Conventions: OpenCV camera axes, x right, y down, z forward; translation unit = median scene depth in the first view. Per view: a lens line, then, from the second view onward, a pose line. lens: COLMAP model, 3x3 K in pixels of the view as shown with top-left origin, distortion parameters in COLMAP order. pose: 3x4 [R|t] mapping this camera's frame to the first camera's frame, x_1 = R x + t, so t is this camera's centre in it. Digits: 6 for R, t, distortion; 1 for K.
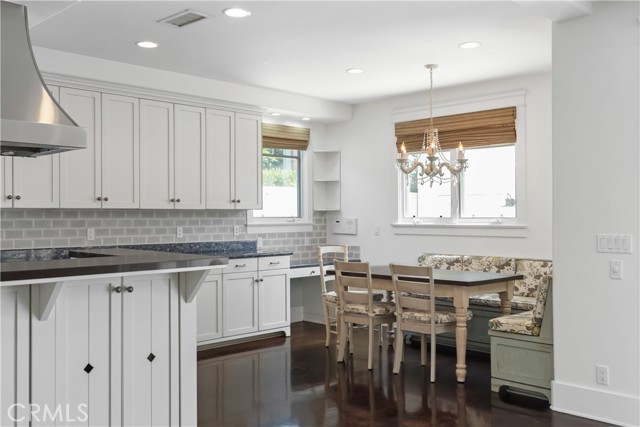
lens RADIAL K [[643.7, 0, 319.6], [0, 643.7, 209.3], [0, 0, 1]] dist [0.140165, 0.000000]
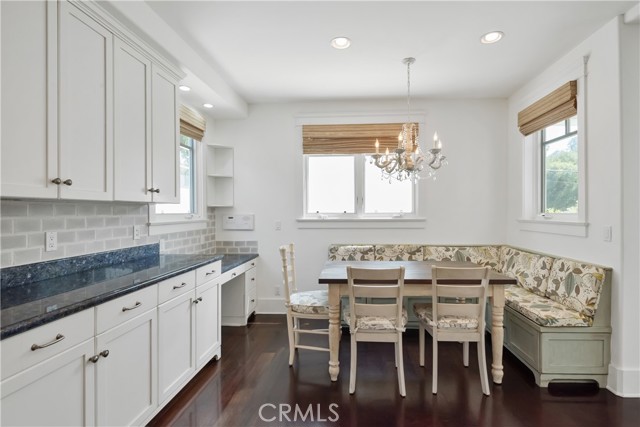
lens RADIAL K [[310.1, 0, 318.7], [0, 310.1, 213.4], [0, 0, 1]] dist [0.012481, -0.001591]
pose [[0.752678, -0.006397, 0.658358, -0.211337], [-0.001827, 0.999929, 0.011805, 0.007269], [-0.658387, -0.010088, 0.752612, 0.617884]]
